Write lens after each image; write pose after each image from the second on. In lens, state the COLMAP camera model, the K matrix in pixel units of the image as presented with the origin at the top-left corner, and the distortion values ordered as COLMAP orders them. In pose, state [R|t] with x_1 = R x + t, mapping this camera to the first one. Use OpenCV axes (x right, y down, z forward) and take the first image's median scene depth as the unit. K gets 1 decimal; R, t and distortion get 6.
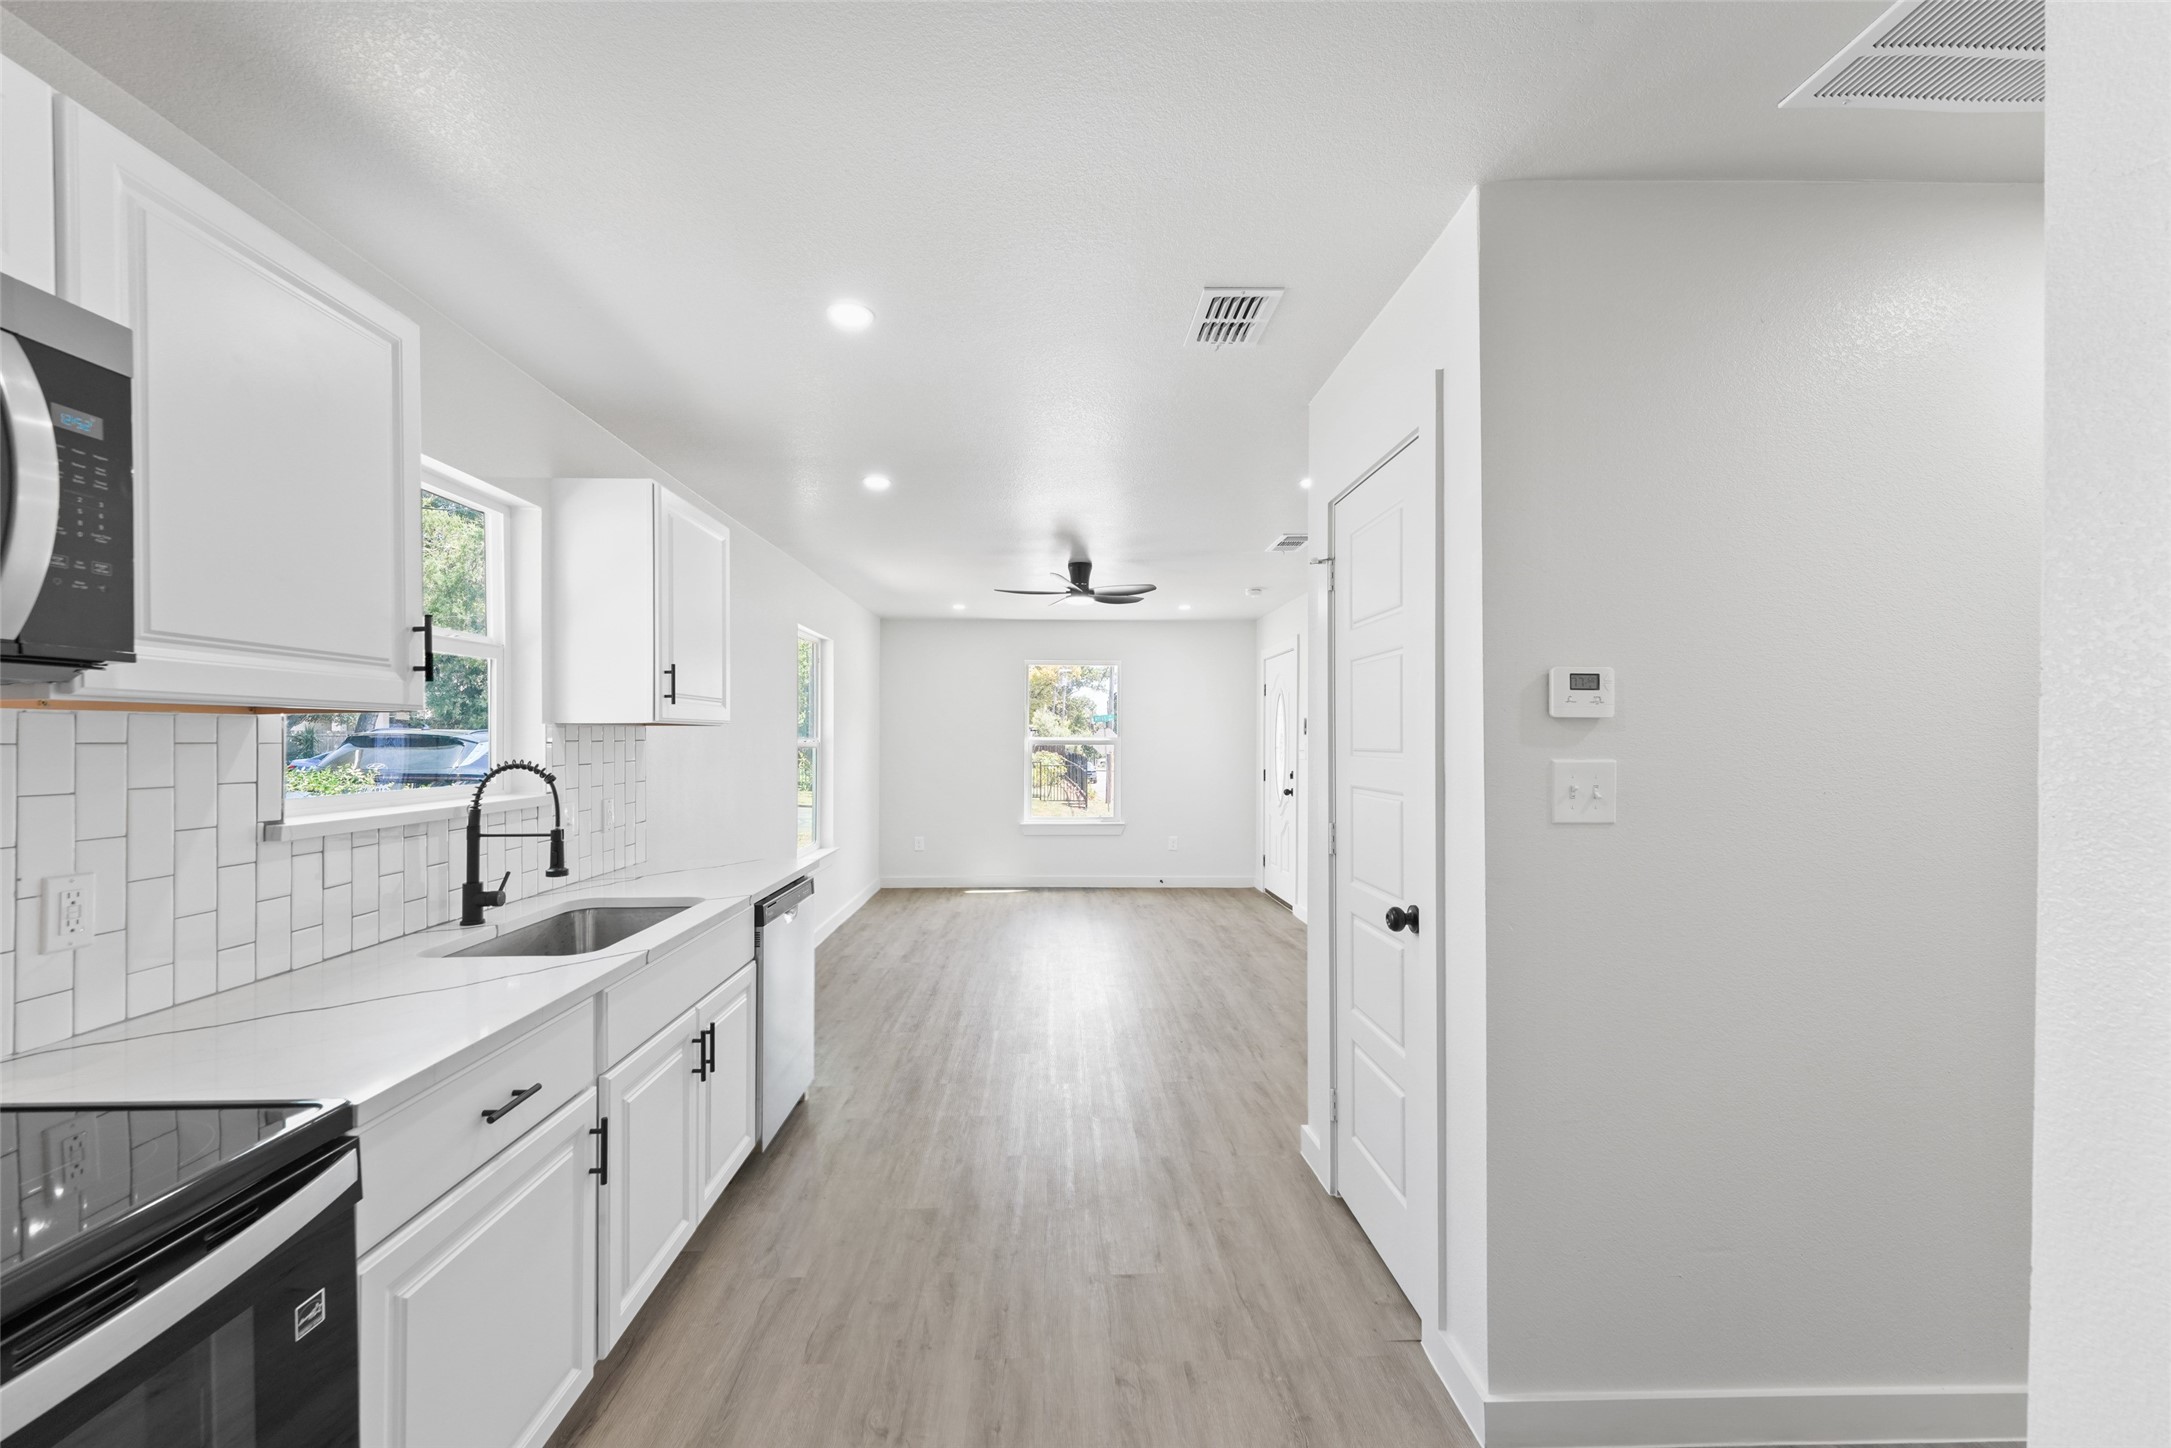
lens RADIAL K [[864.9, 0, 1088.7], [0, 864.9, 712.7], [0, 0, 1]] dist [0.008930, -0.002316]
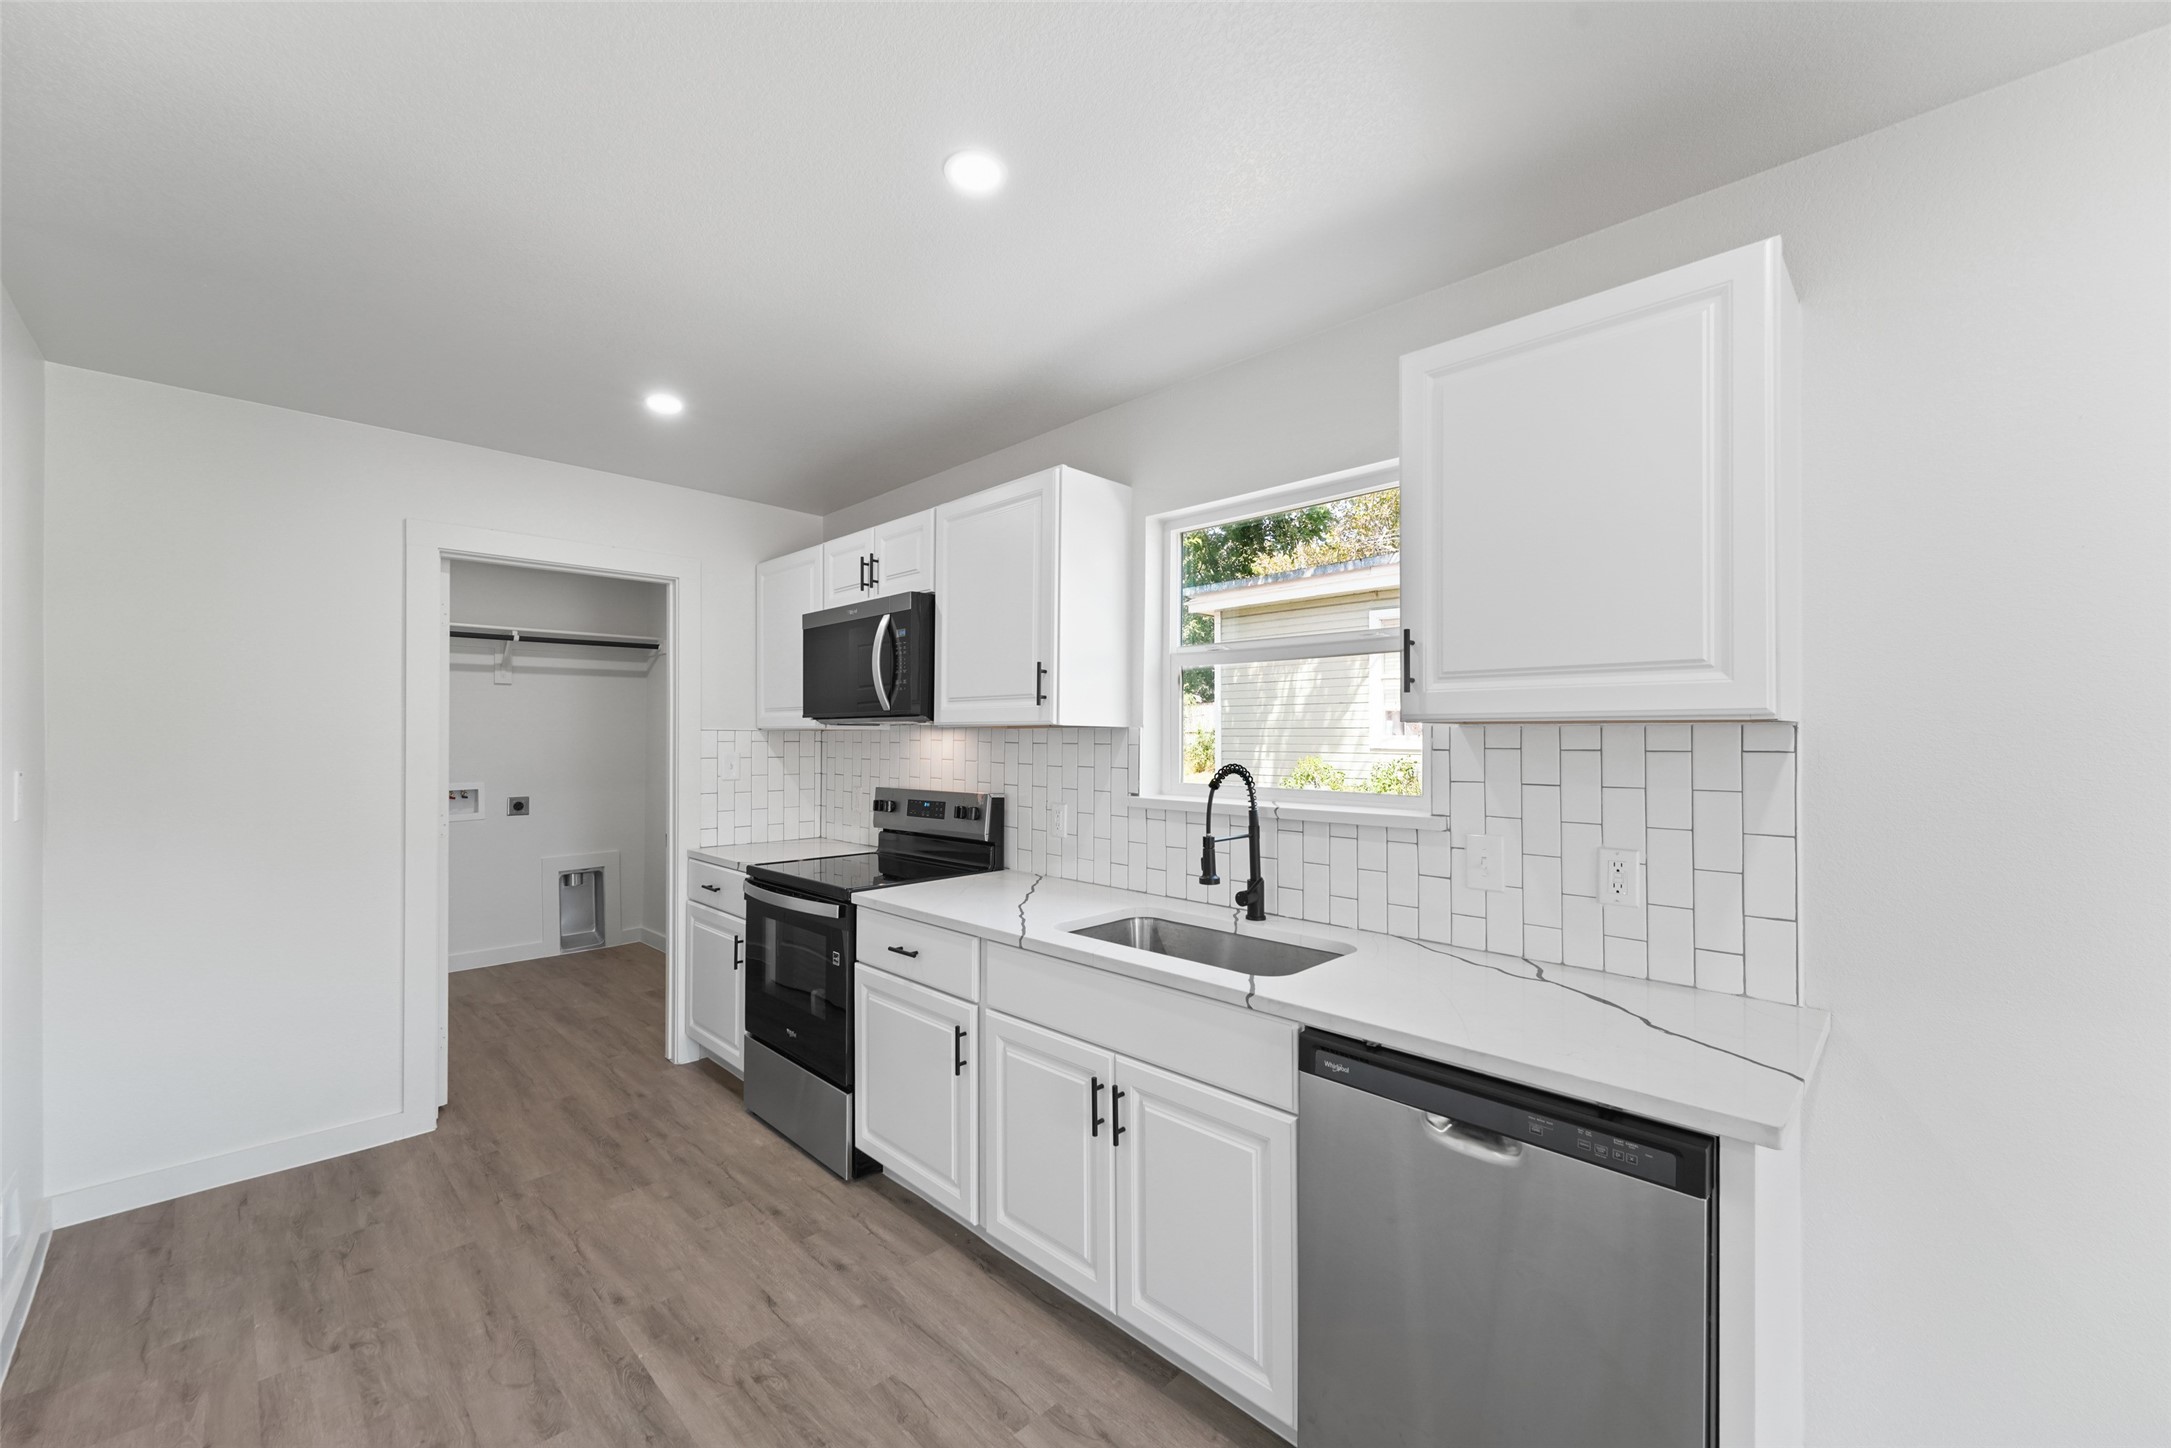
lens RADIAL K [[864.9, 0, 1073.6], [0, 864.9, 736.4], [0, 0, 1]] dist [0.008930, -0.002316]
pose [[-0.744147, 0.003540, -0.668006, 0.046058], [0.020620, 0.999631, -0.017673, 0.010794], [0.667697, -0.026926, -0.743946, 0.490665]]
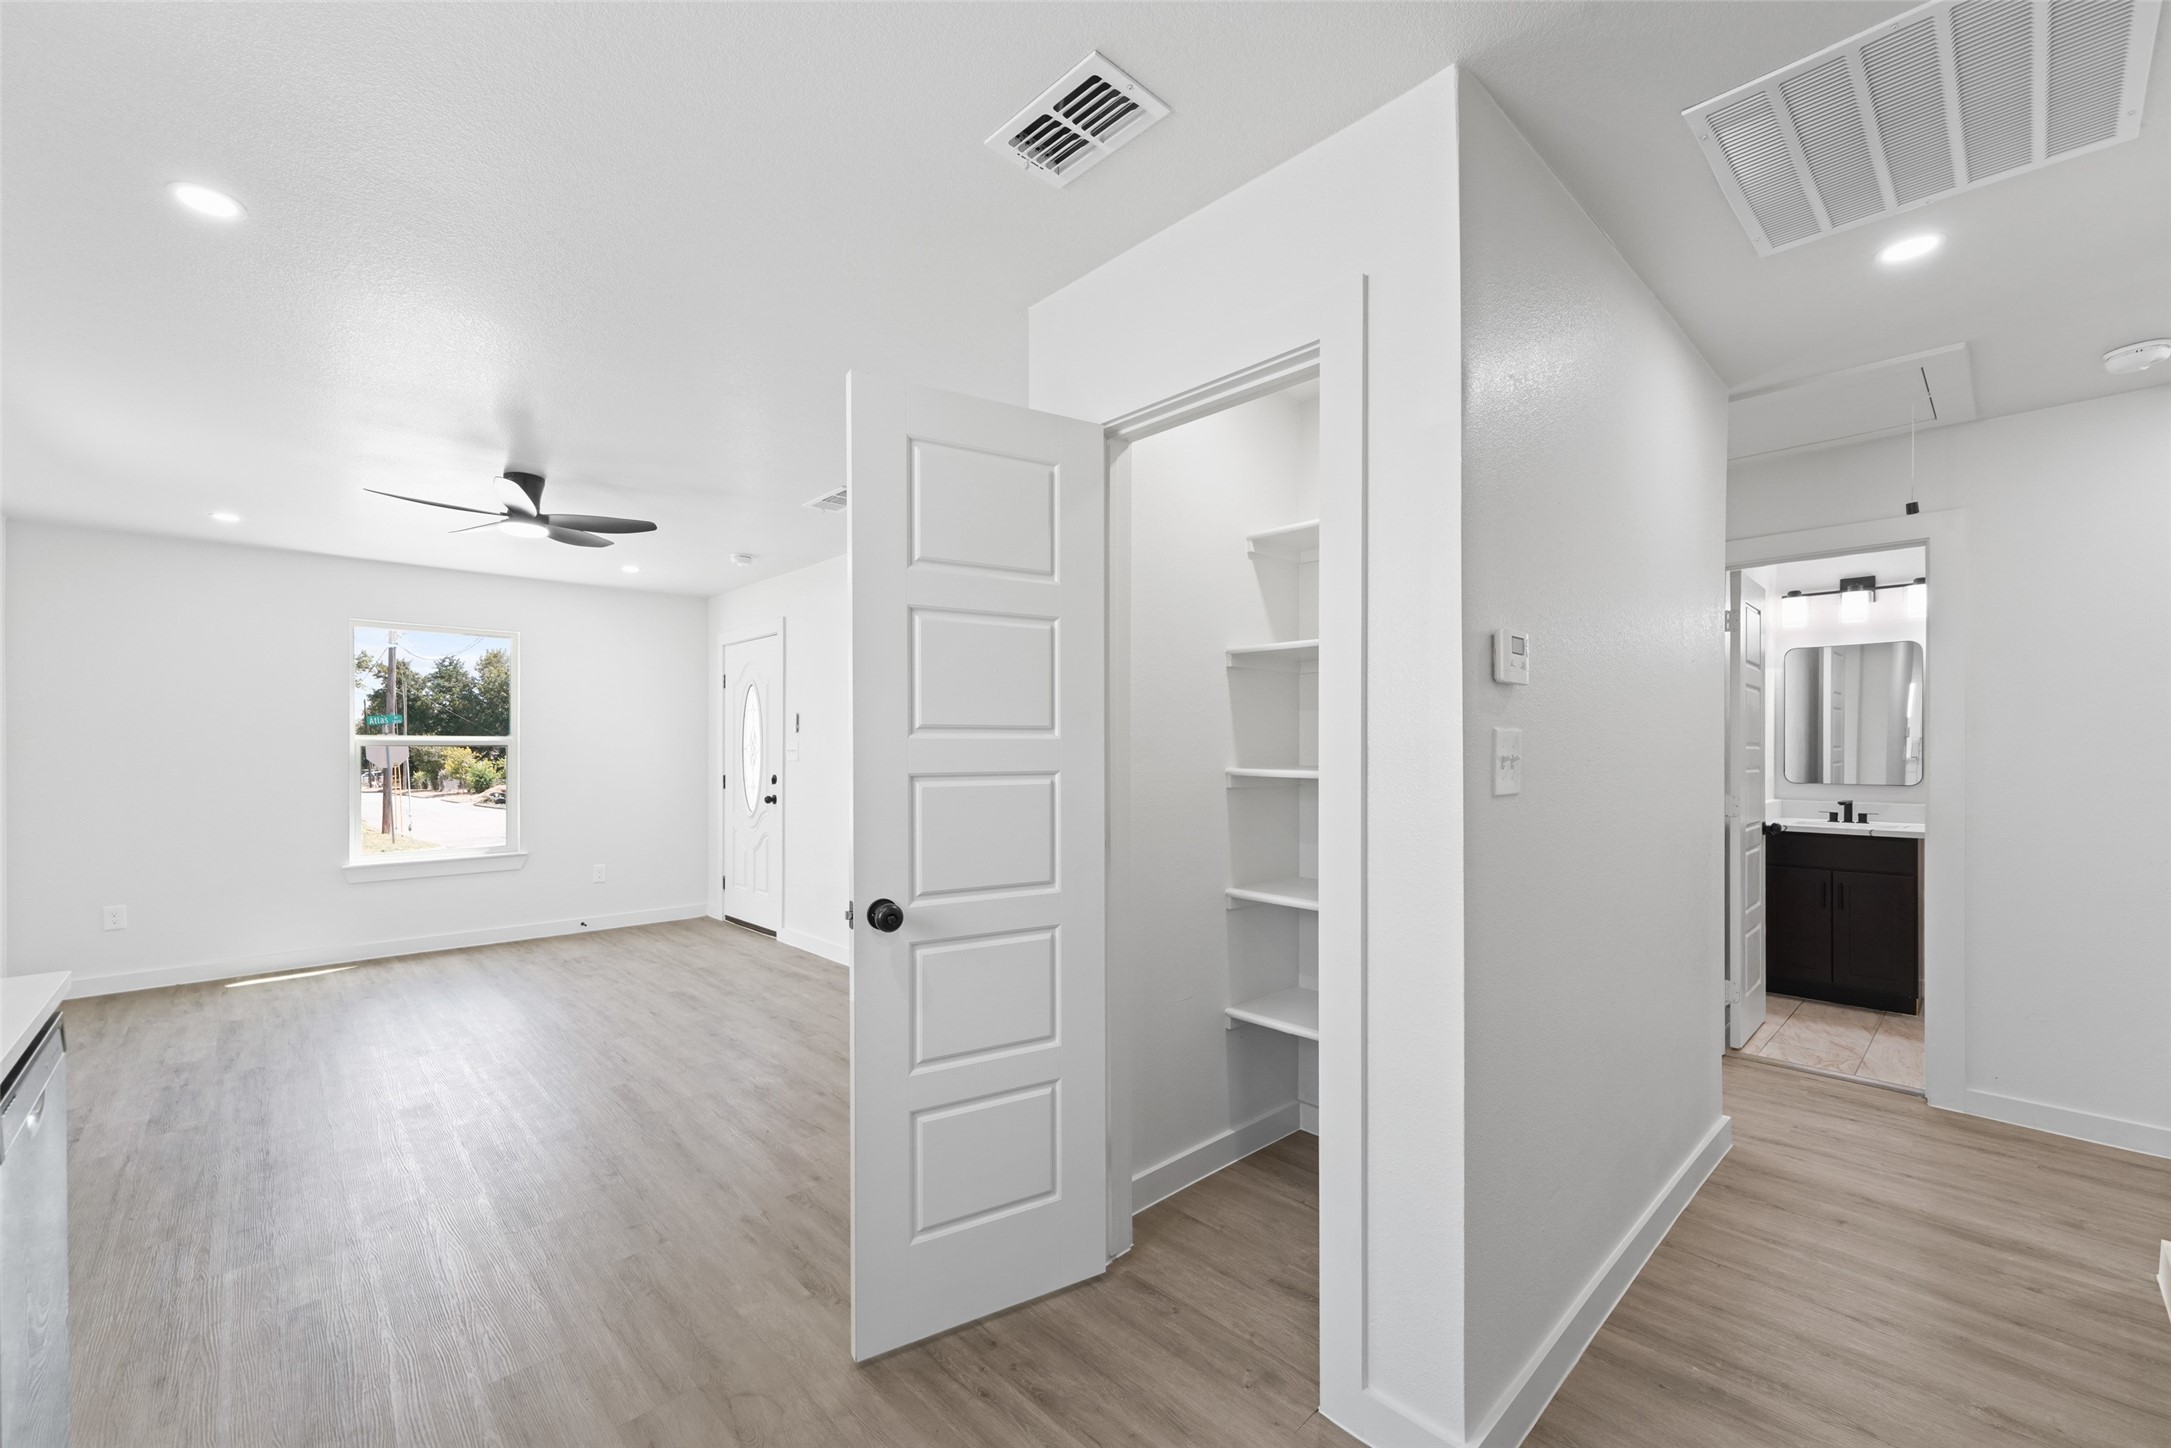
lens RADIAL K [[864.9, 0, 1077.2], [0, 864.9, 741.3], [0, 0, 1]] dist [0.008930, -0.002316]
pose [[0.755970, -0.001178, 0.654605, -0.096688], [-0.013221, 0.999767, 0.017068, 0.013884], [-0.654473, -0.021558, 0.755778, 0.141260]]
